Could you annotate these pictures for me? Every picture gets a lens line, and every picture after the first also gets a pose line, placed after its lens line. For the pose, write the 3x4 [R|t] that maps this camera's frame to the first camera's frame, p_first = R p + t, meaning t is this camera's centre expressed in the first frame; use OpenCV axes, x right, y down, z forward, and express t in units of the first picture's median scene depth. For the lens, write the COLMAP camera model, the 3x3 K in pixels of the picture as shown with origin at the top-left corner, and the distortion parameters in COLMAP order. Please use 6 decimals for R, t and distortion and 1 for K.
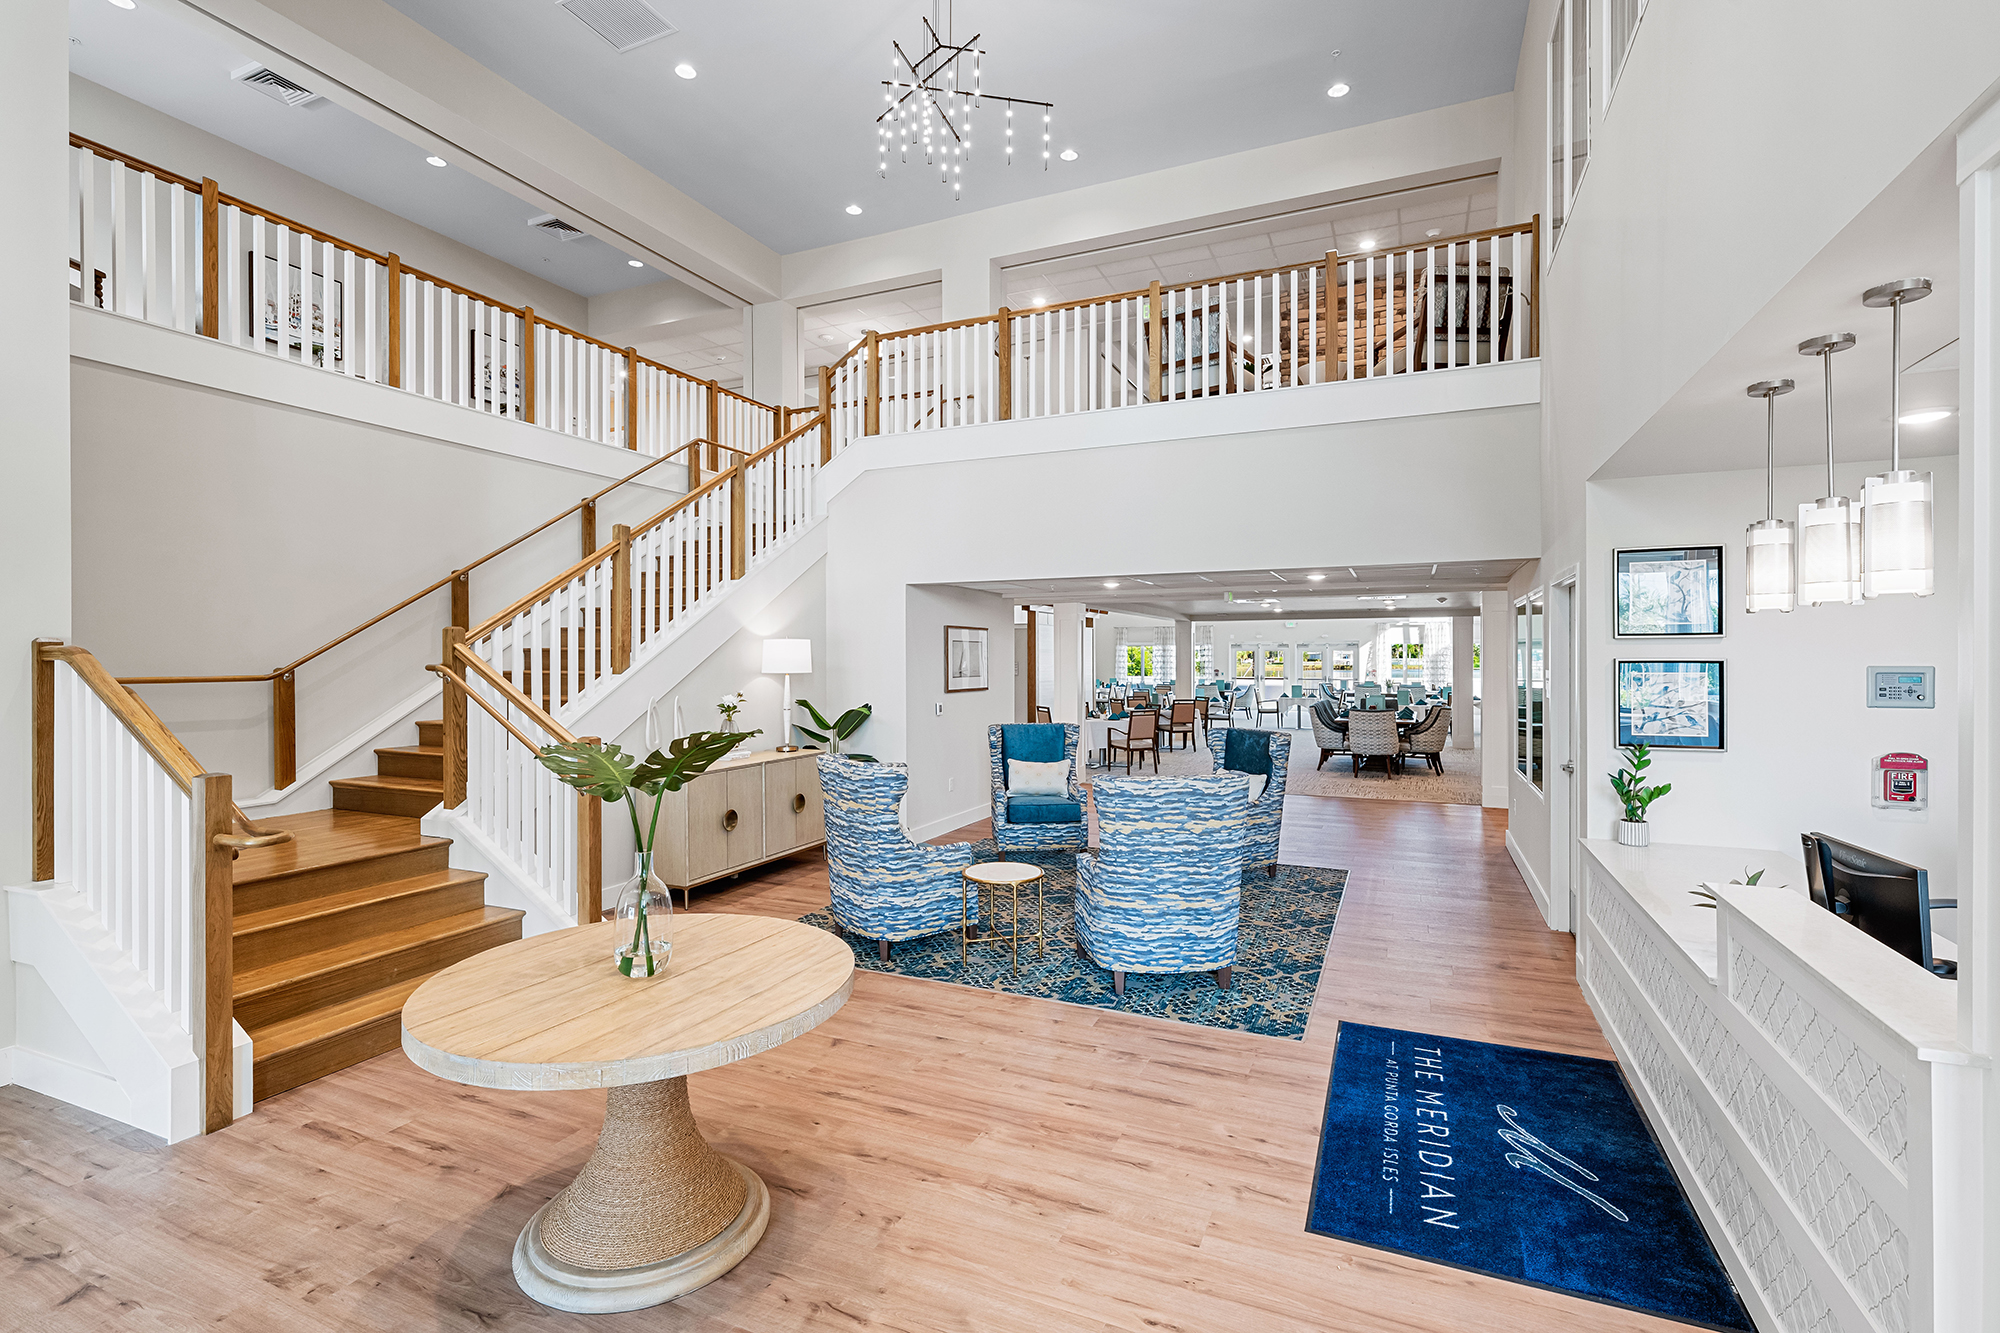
lens RADIAL K [[922.3, 0, 993.7], [0, 922.3, 655.0], [0, 0, 1]] dist [0.000595, 0.000023]
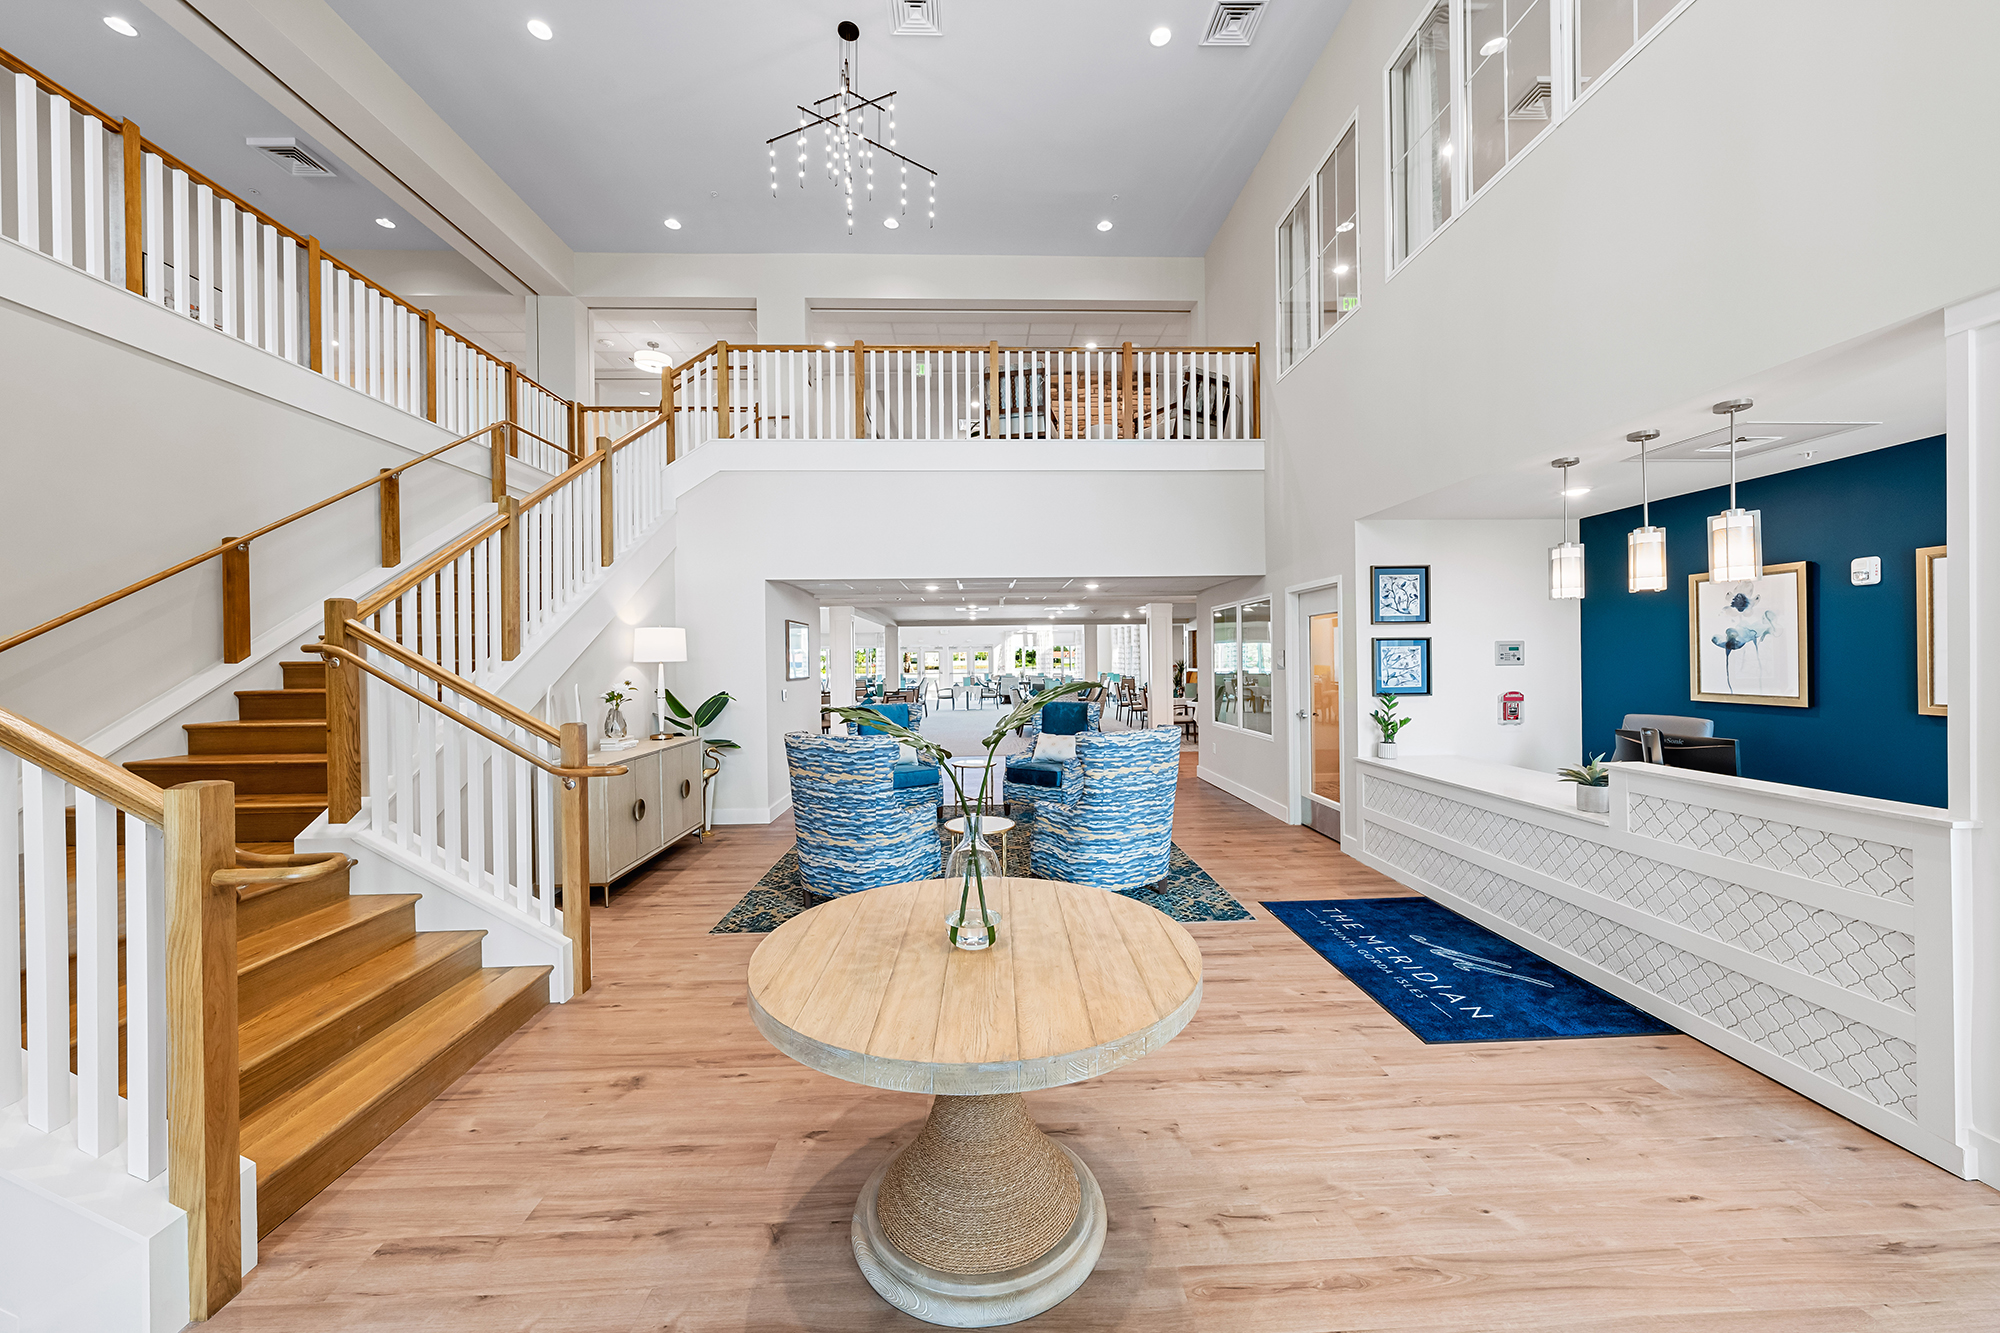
lens RADIAL K [[733.1, 0, 996.9], [0, 733.1, 658.5], [0, 0, 1]] dist [-0.003308, 0.000362]
pose [[0.893088, -0.008138, 0.449808, -0.370815], [0.009235, 0.999957, -0.000247, 0.028590], [-0.449786, 0.004374, 0.893125, 0.171057]]
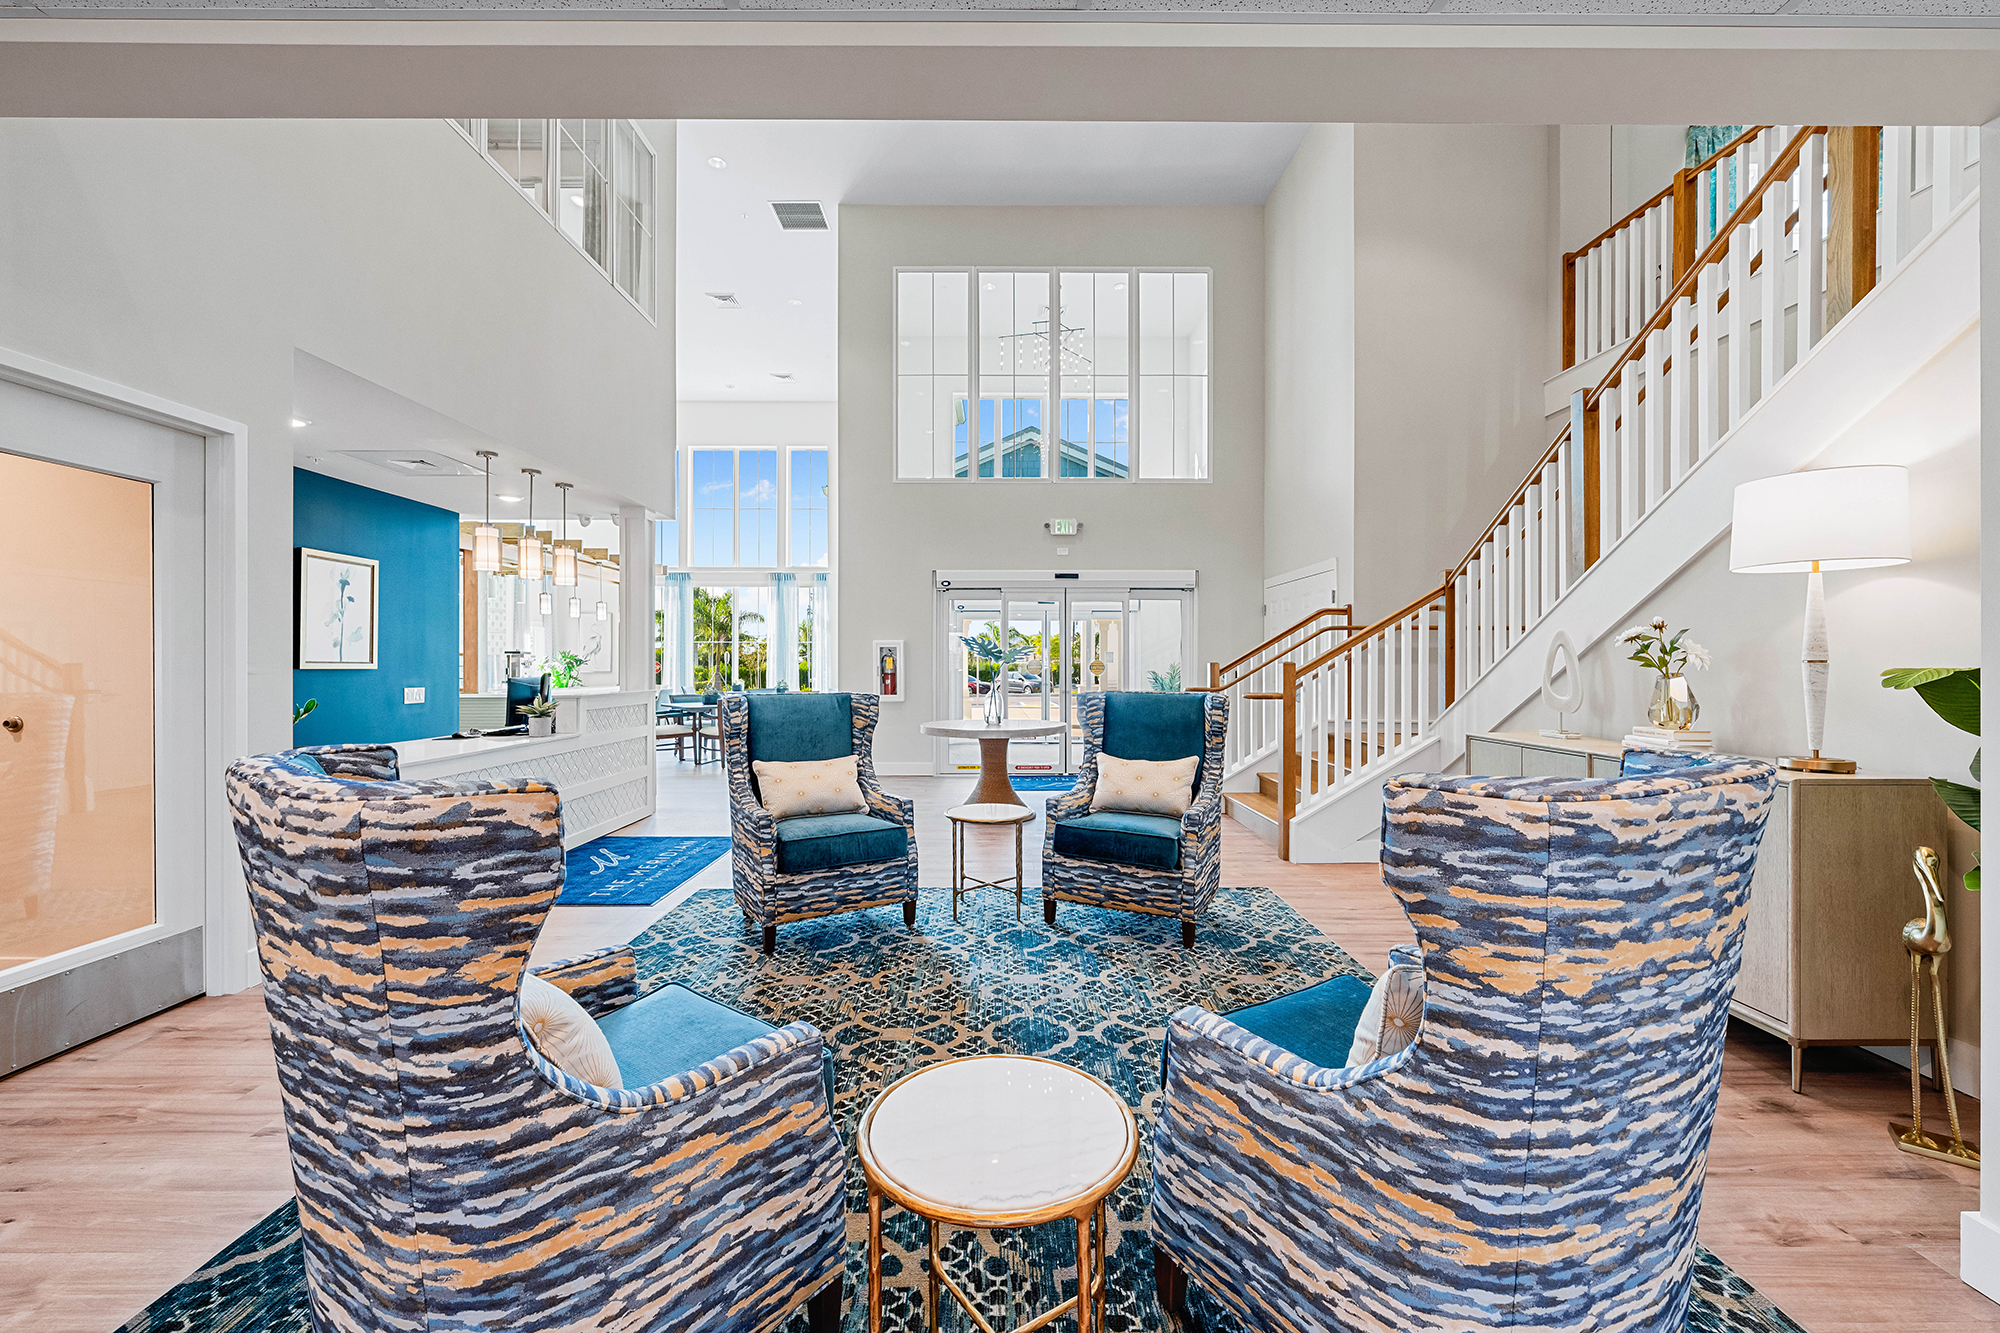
lens RADIAL K [[785.2, 0, 1014.4], [0, 785.2, 667.9], [0, 0, 1]] dist [0.001309, 0.000040]
pose [[0.907458, 0.001490, 0.420140, -0.070903], [-0.000348, 0.999996, -0.002795, 0.093271], [-0.420142, 0.002390, 0.907455, 0.755217]]
